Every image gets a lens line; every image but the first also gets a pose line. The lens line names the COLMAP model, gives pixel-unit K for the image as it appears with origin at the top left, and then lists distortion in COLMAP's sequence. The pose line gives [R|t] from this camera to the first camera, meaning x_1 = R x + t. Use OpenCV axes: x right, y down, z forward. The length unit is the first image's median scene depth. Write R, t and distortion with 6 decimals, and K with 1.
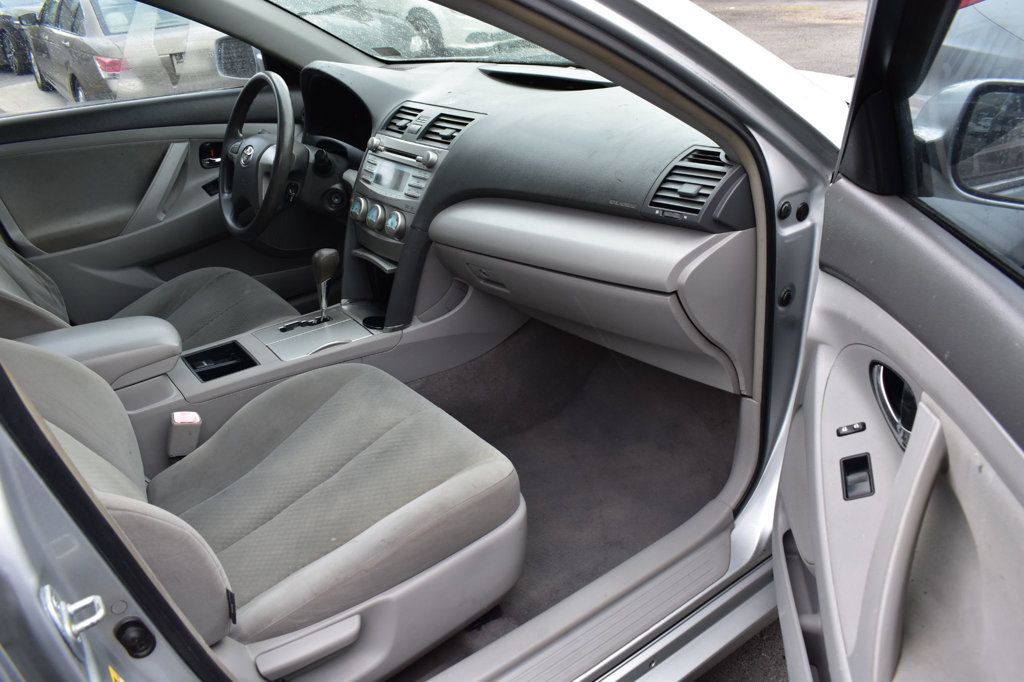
lens RADIAL K [[800.2, 0, 502.4], [0, 800.2, 340.1], [0, 0, 1]] dist [-0.071500, 0.015759]
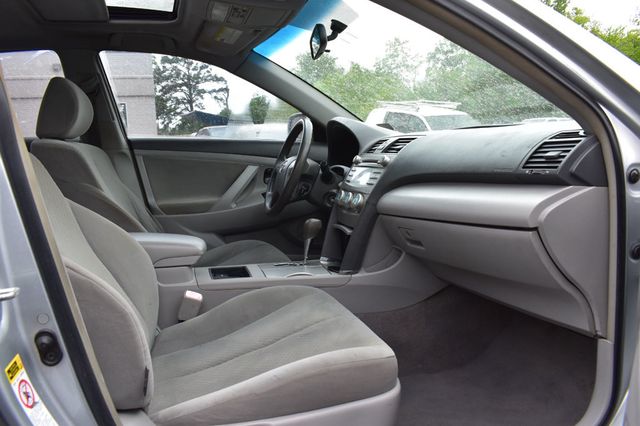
lens RADIAL K [[500.2, 0, 323.0], [0, 500.2, 214.9], [0, 0, 1]] dist [-0.071500, 0.015759]
pose [[0.942651, 0.096031, -0.319668, 0.121301], [-0.187718, 0.944431, -0.269836, 0.161712], [0.275992, 0.314368, 0.908296, 0.155626]]
